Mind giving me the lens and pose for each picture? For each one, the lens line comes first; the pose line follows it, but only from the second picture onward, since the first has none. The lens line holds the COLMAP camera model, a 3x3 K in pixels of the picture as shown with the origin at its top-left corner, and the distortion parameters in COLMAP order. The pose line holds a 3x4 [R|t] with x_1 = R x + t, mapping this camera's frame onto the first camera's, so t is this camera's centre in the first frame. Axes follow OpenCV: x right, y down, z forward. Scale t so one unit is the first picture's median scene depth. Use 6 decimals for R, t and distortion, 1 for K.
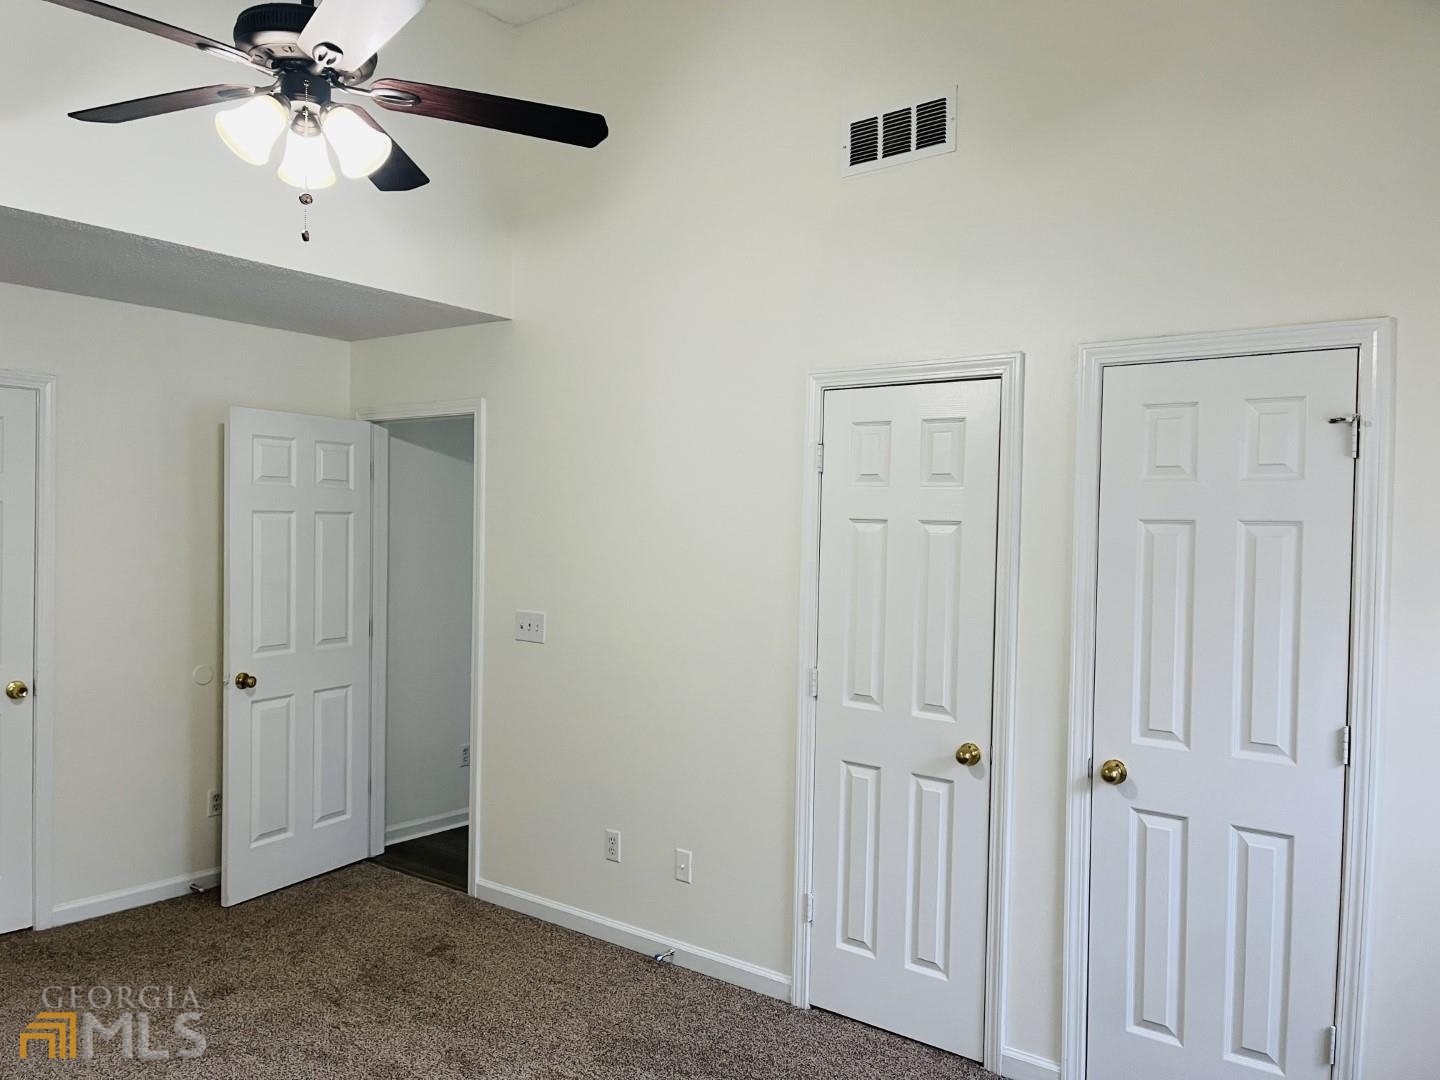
lens RADIAL K [[1114.7, 0, 717.4], [0, 1114.7, 540.1], [0, 0, 1]] dist [0.076528, -0.067394]
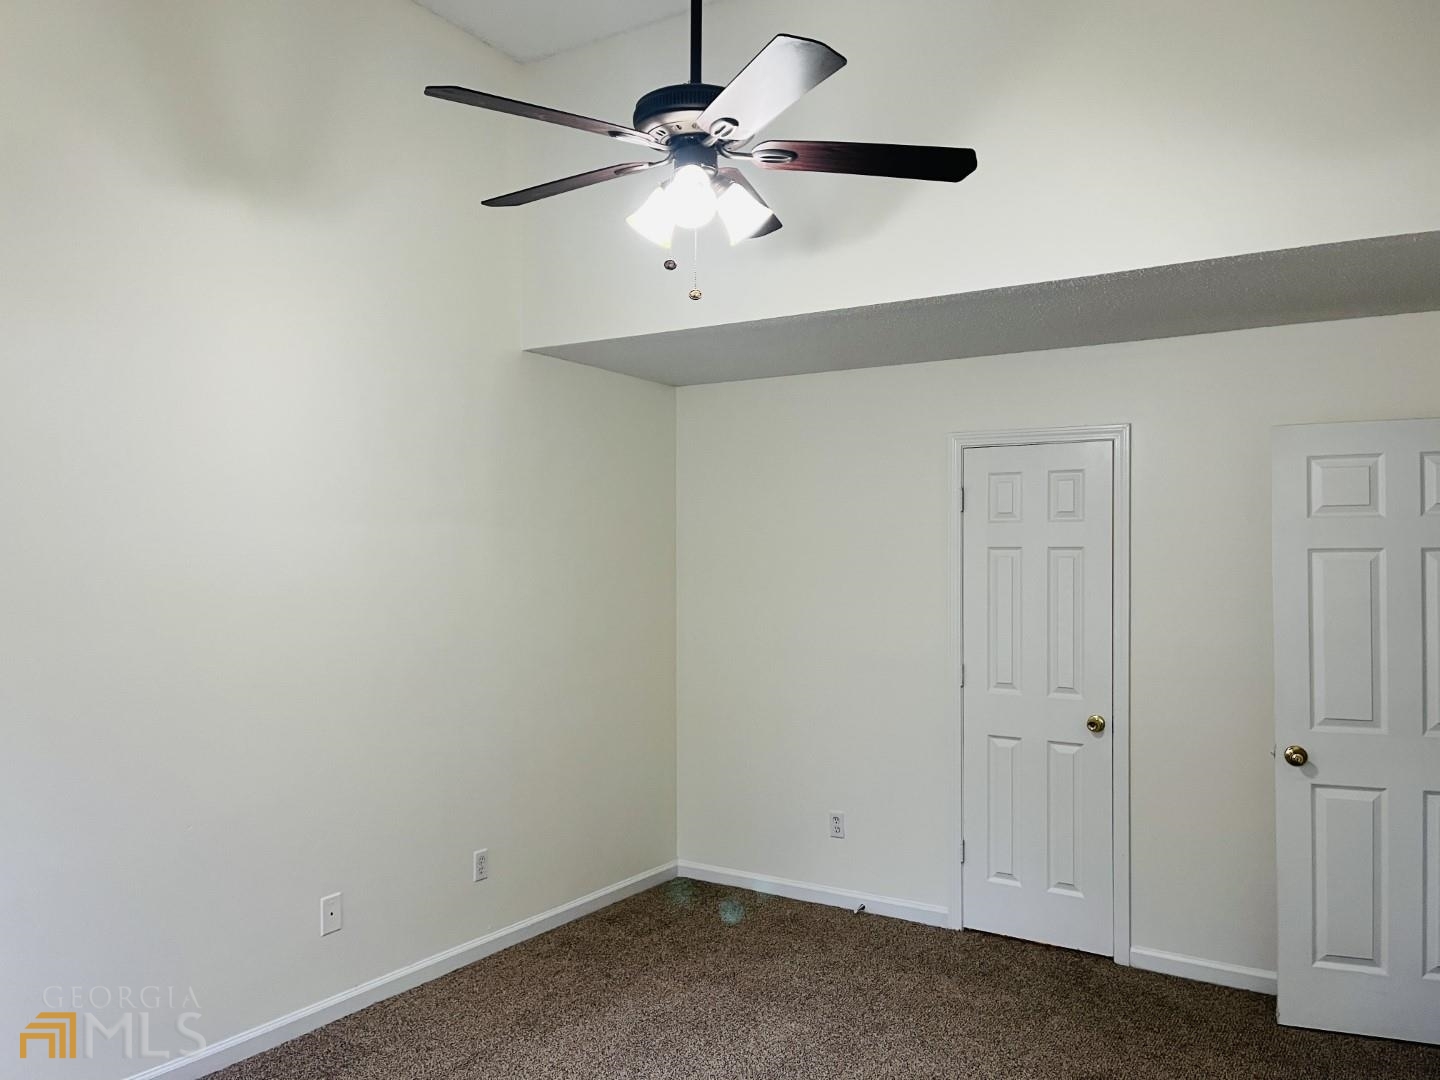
lens RADIAL K [[1114.7, 0, 719.2], [0, 1114.7, 549.7], [0, 0, 1]] dist [0.076528, -0.067394]
pose [[0.091837, -0.026129, -0.995431, 0.369027], [-0.004940, 0.999631, -0.026695, -0.001714], [0.995762, 0.007369, 0.091674, 0.503824]]
